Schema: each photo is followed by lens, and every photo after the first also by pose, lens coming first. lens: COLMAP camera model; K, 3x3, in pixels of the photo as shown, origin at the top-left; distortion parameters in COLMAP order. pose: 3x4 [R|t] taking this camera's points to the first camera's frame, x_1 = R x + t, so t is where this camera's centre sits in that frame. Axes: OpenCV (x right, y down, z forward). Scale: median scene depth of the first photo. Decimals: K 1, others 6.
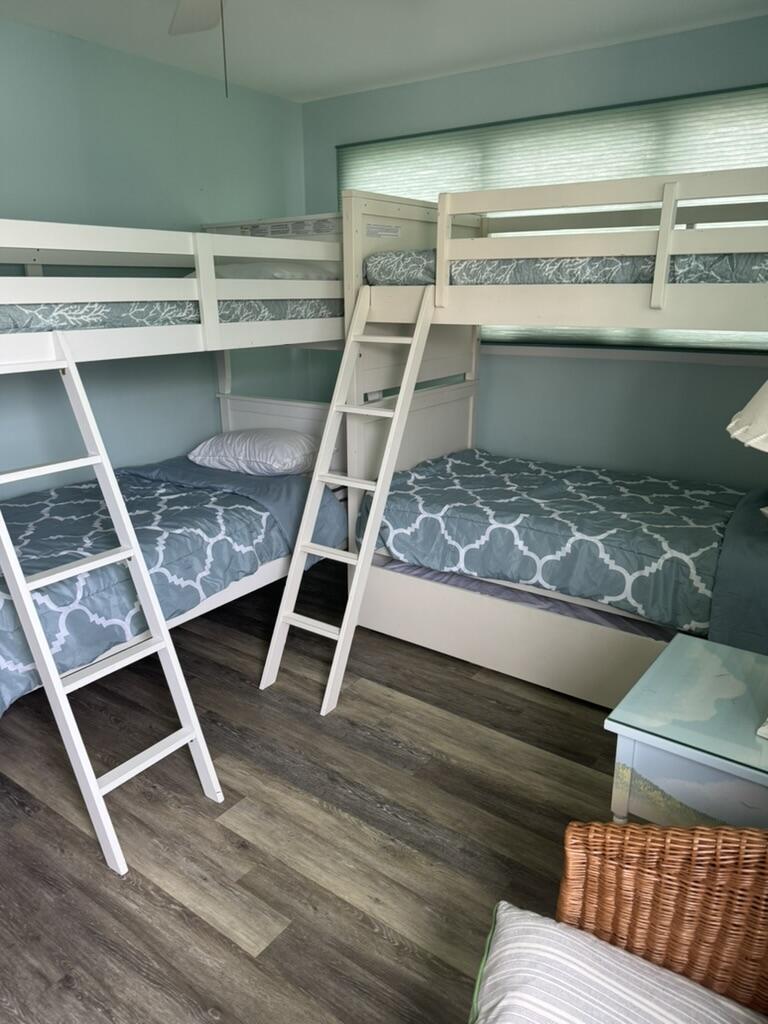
lens RADIAL K [[731.5, 0, 379.1], [0, 731.5, 513.1], [0, 0, 1]] dist [0.043900, -0.028995]
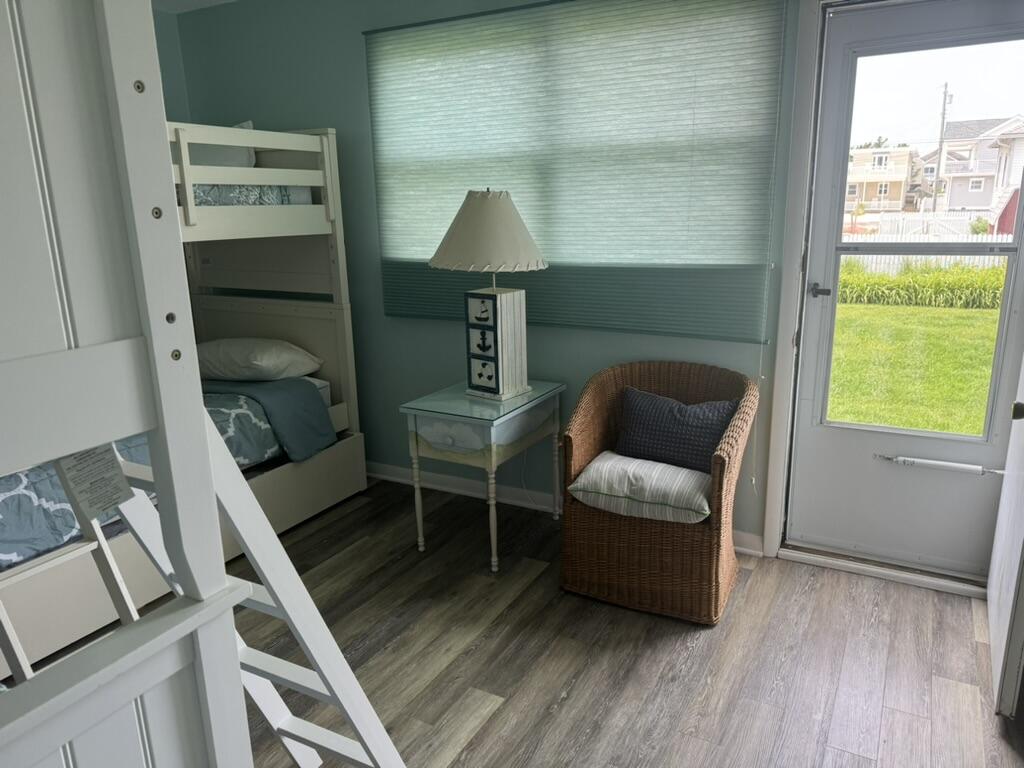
lens RADIAL K [[731.5, 0, 509.2], [0, 731.5, 386.3], [0, 0, 1]] dist [0.043900, -0.028995]
pose [[-0.127785, -0.228335, 0.965160, -1.147267], [0.319129, 0.911920, 0.257992, -0.211559], [-0.939057, 0.340978, -0.043662, 0.758035]]
